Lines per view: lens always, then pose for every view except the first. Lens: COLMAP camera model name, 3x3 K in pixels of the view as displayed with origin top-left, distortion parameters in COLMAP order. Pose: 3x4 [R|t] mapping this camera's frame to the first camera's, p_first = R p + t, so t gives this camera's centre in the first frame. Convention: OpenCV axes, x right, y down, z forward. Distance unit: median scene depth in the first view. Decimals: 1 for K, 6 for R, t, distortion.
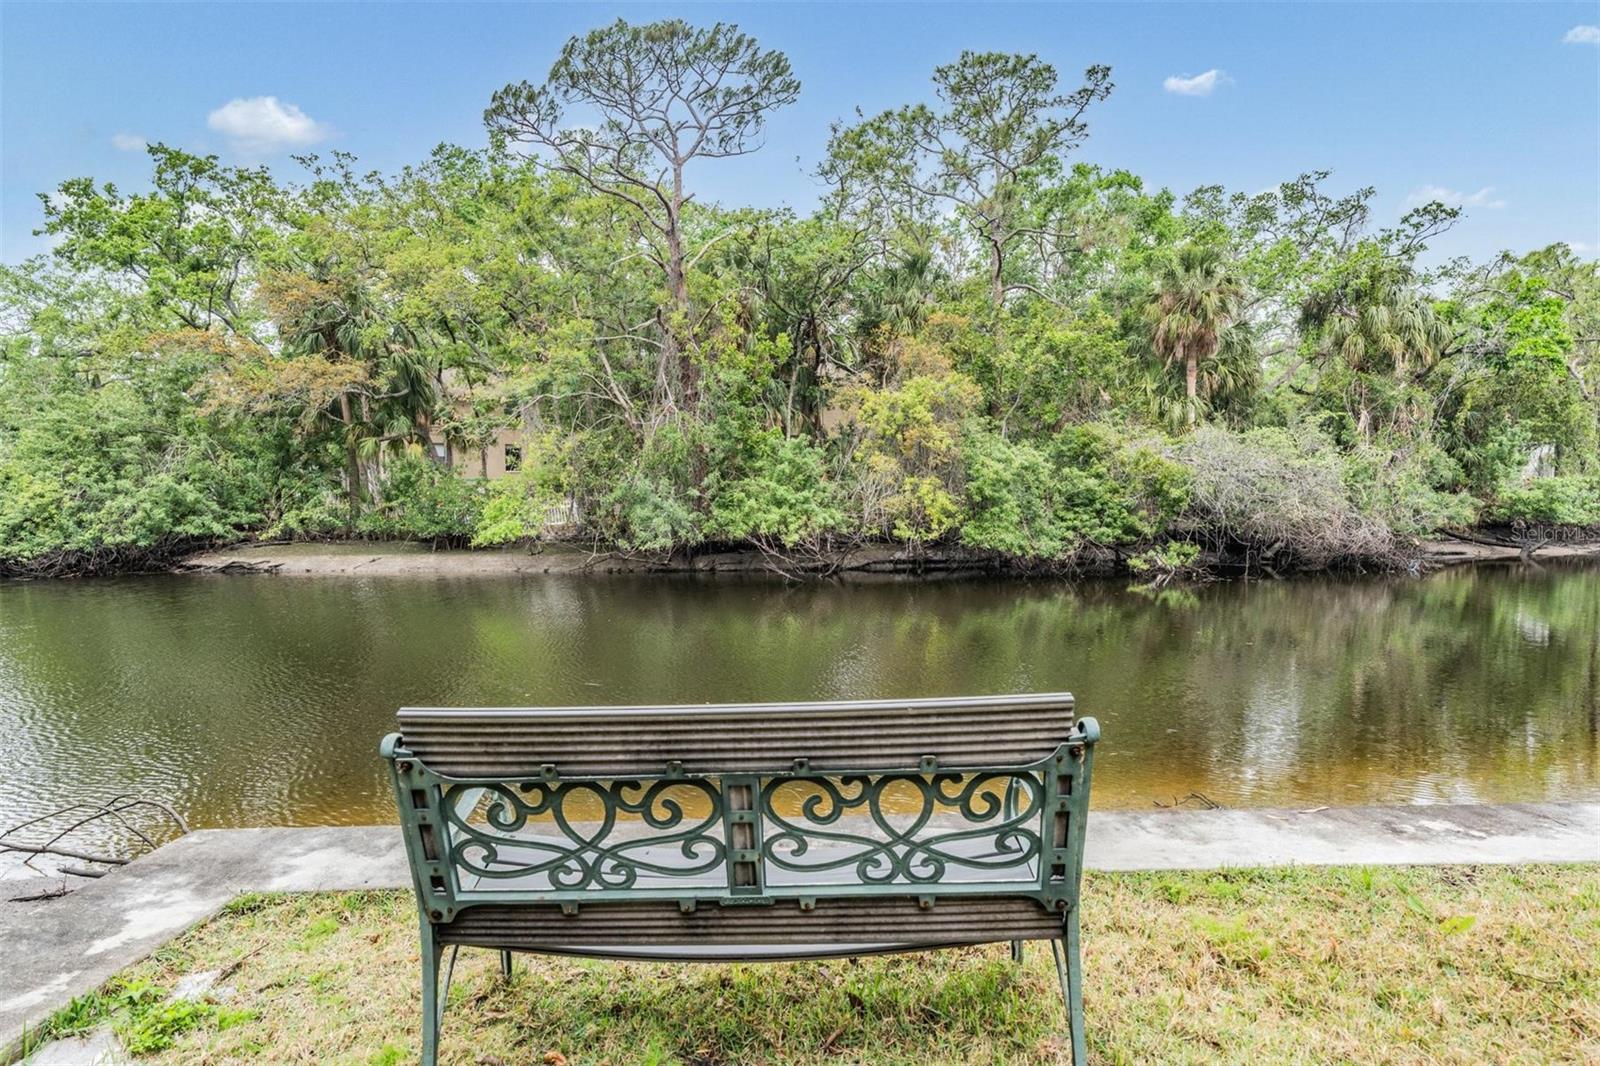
lens RADIAL K [[909.8, 0, 800.0], [0, 909.8, 533.0], [0, 0, 1]] dist [0.001751, 0.000570]
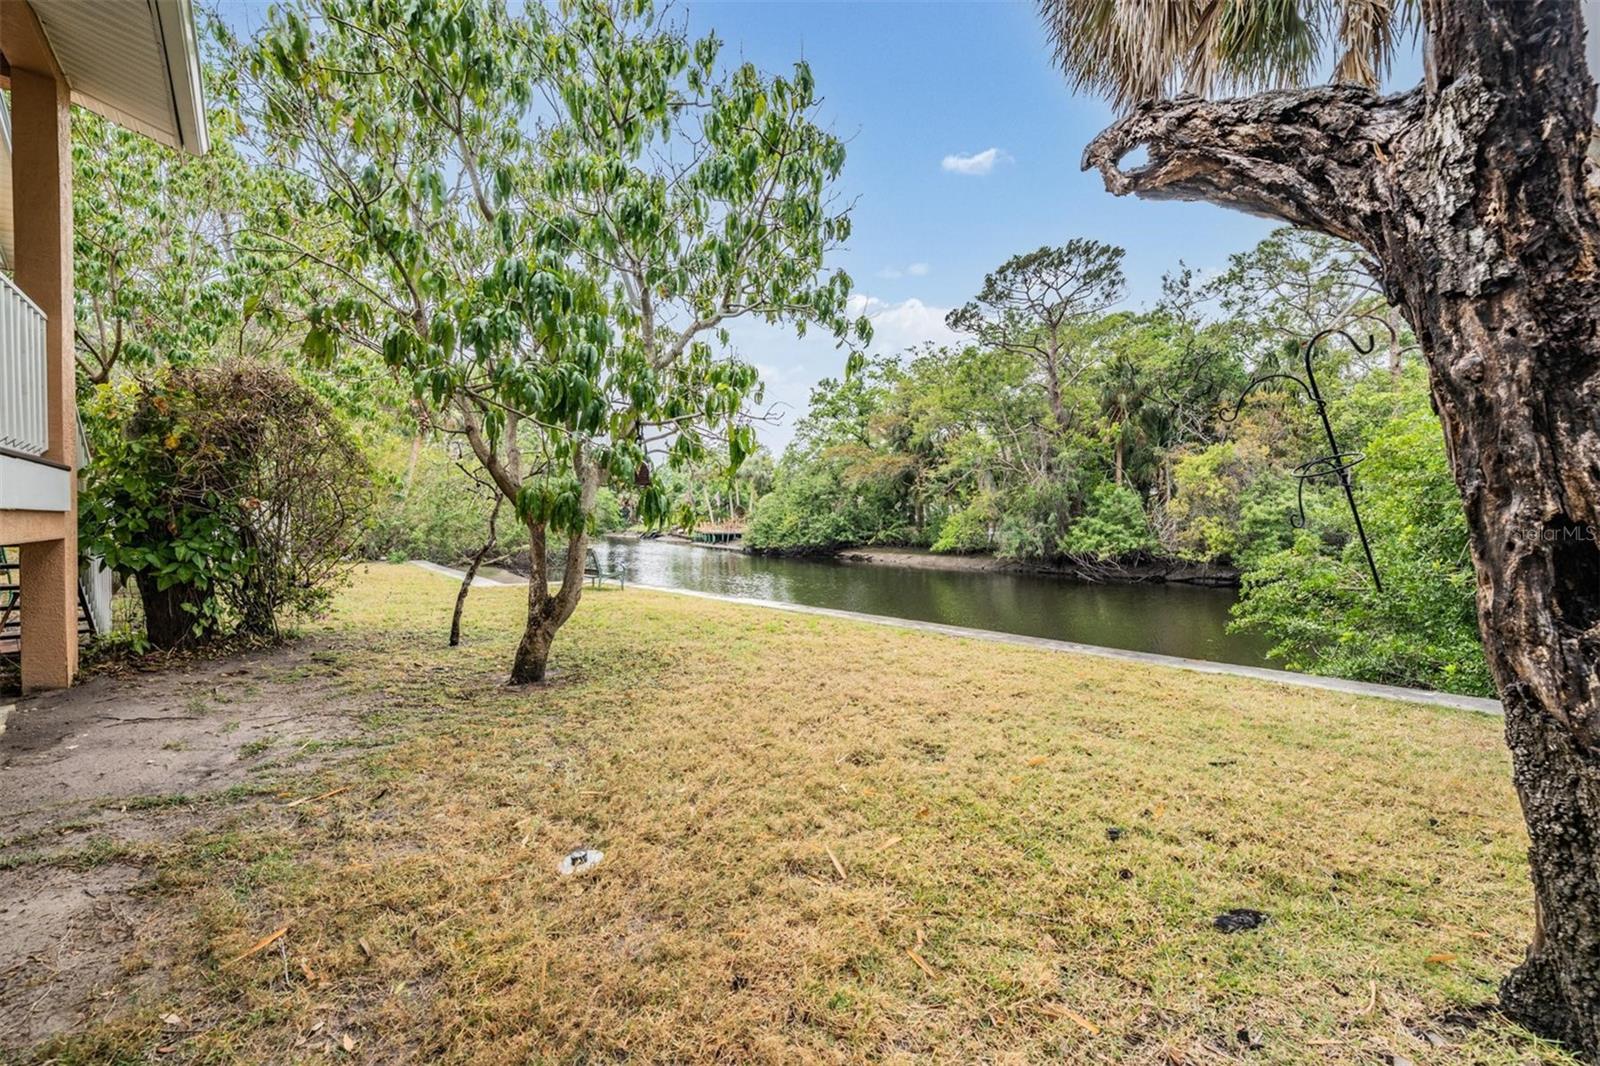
lens RADIAL K [[644.2, 0, 793.1], [0, 644.2, 536.0], [0, 0, 1]] dist [0.000532, -0.000019]
pose [[0.675110, 0.029146, -0.737141, 0.377864], [-0.043924, 0.999035, -0.000727, -0.003063], [0.736408, 0.032869, 0.675738, -0.116835]]
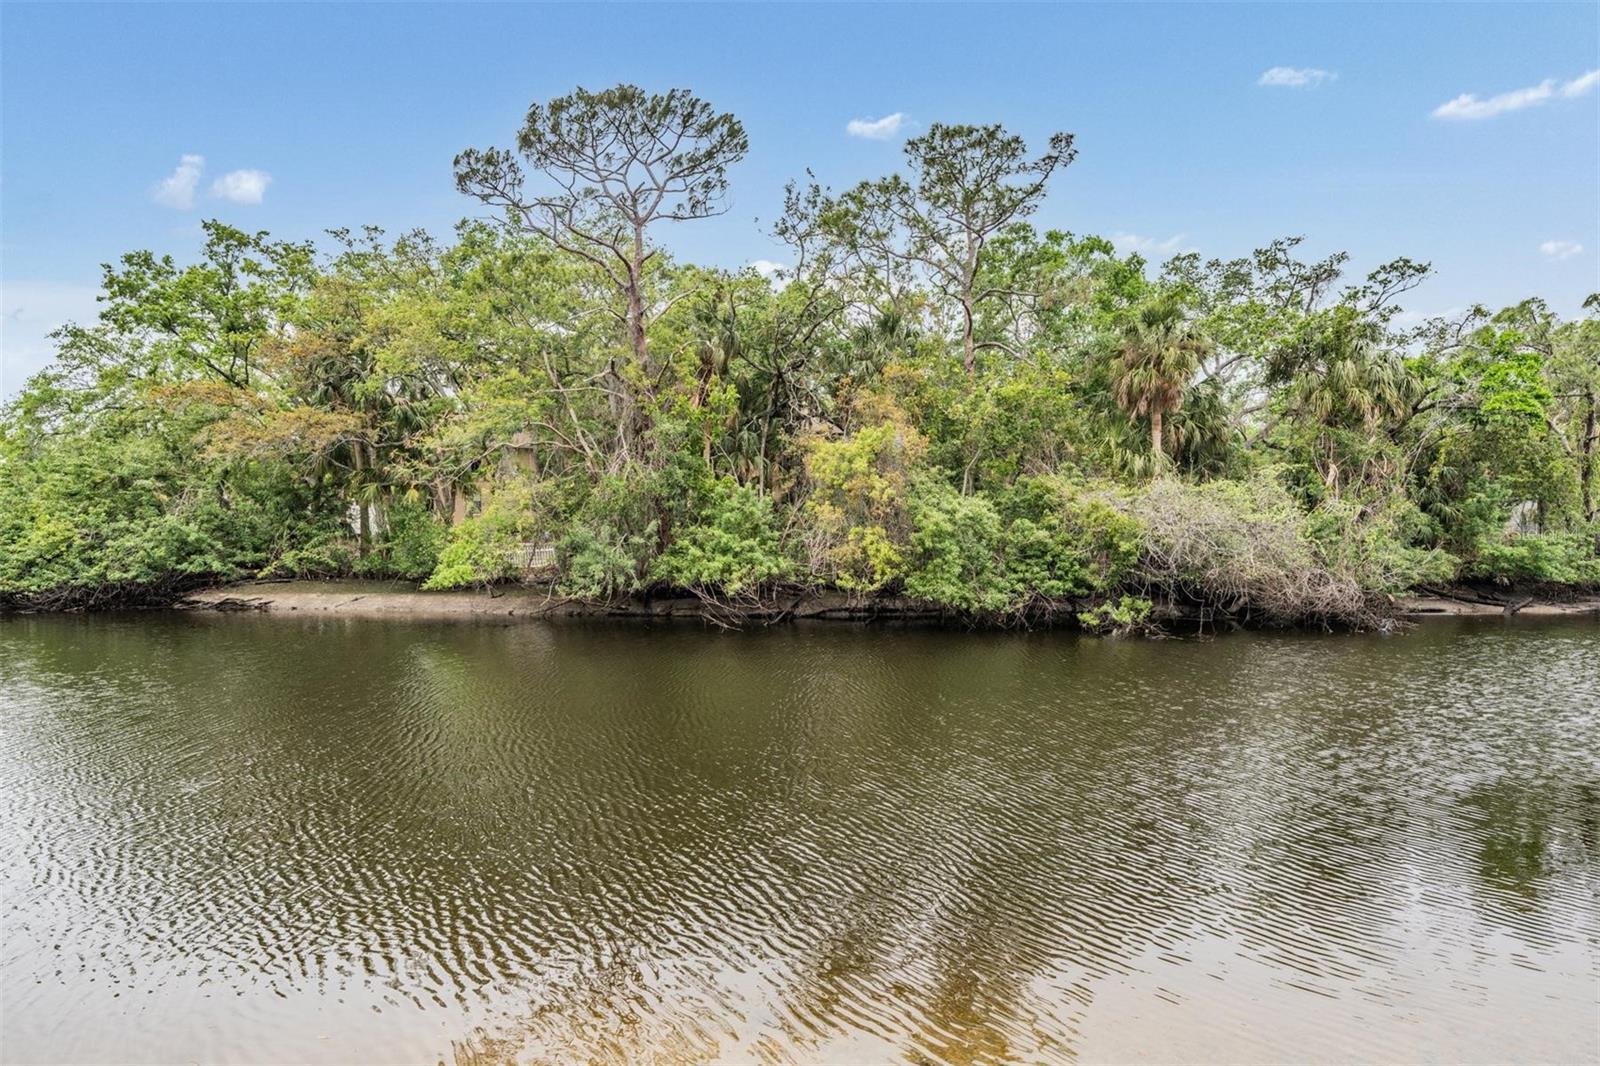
lens RADIAL K [[794.3, 0, 799.6], [0, 794.3, 526.2], [0, 0, 1]] dist [0.001591, -0.000094]
pose [[0.997998, 0.011876, -0.062114, 0.099152], [-0.015308, 0.998365, -0.055078, -0.011472], [0.061358, 0.055919, 0.996548, 0.110136]]
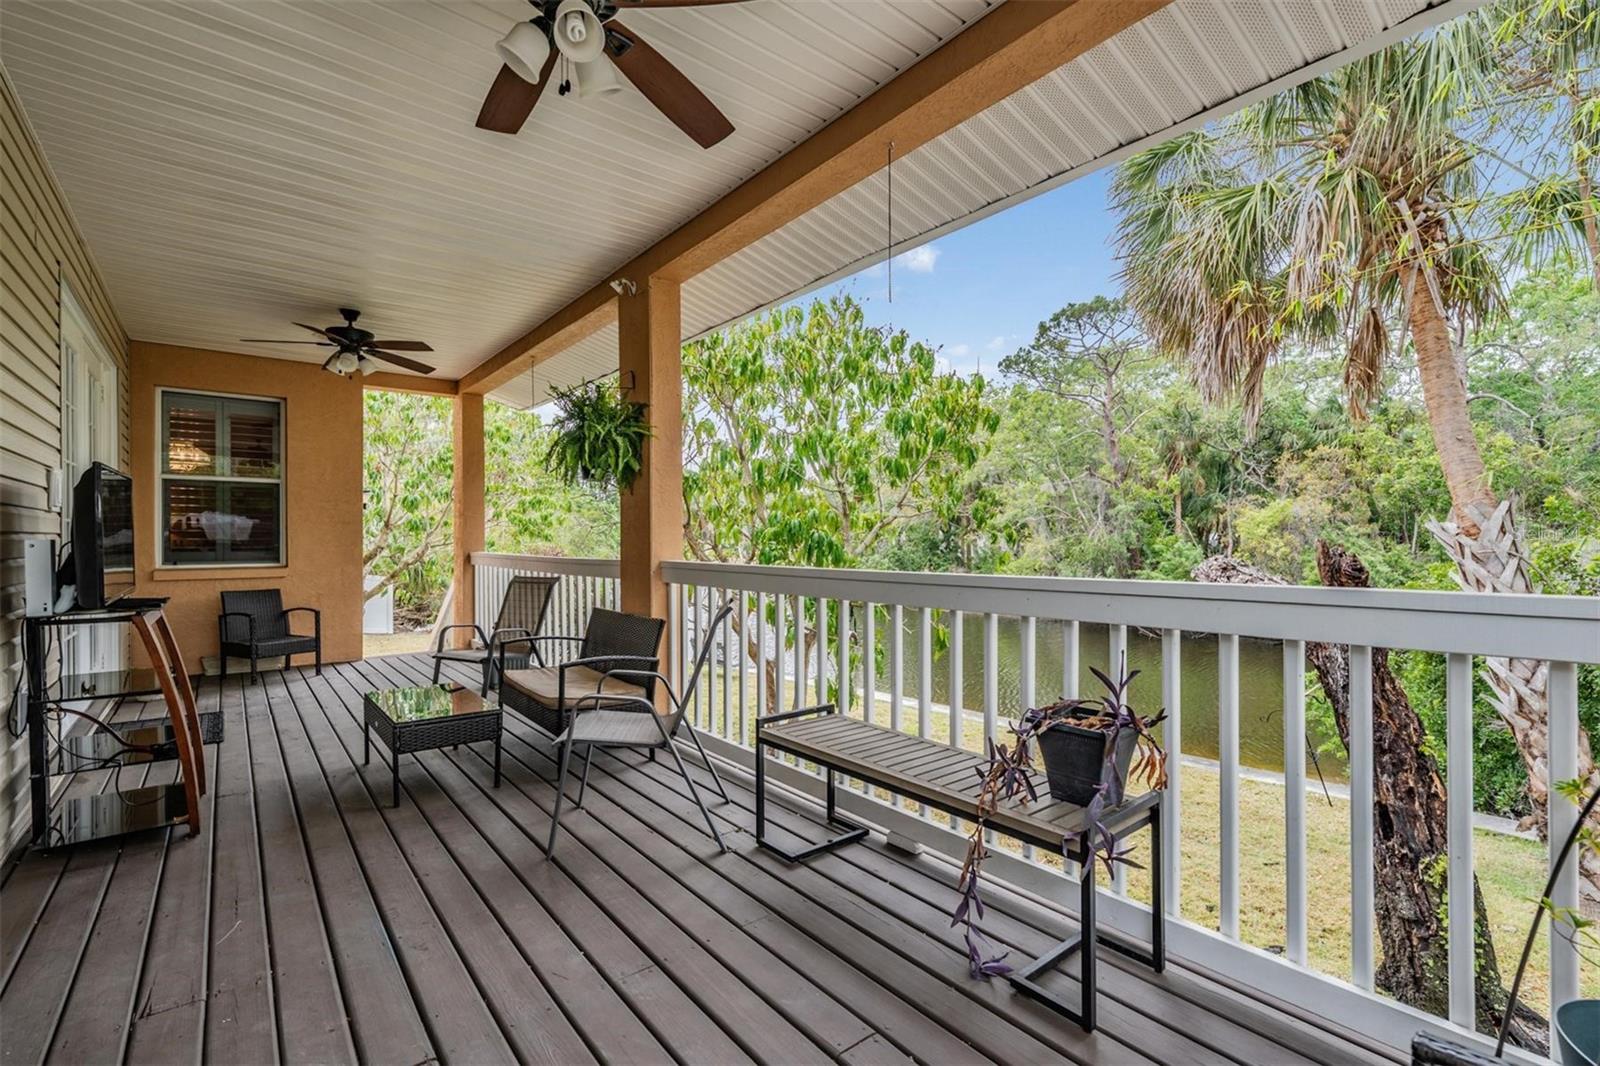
lens RADIAL K [[709.8, 0, 790.4], [0, 709.8, 544.7], [0, 0, 1]] dist [-0.002643, -0.000293]
pose [[0.655313, 0.013742, -0.755232, 0.410367], [-0.039836, 0.999072, -0.016387, -0.051885], [0.754306, 0.040824, 0.655253, -0.231842]]
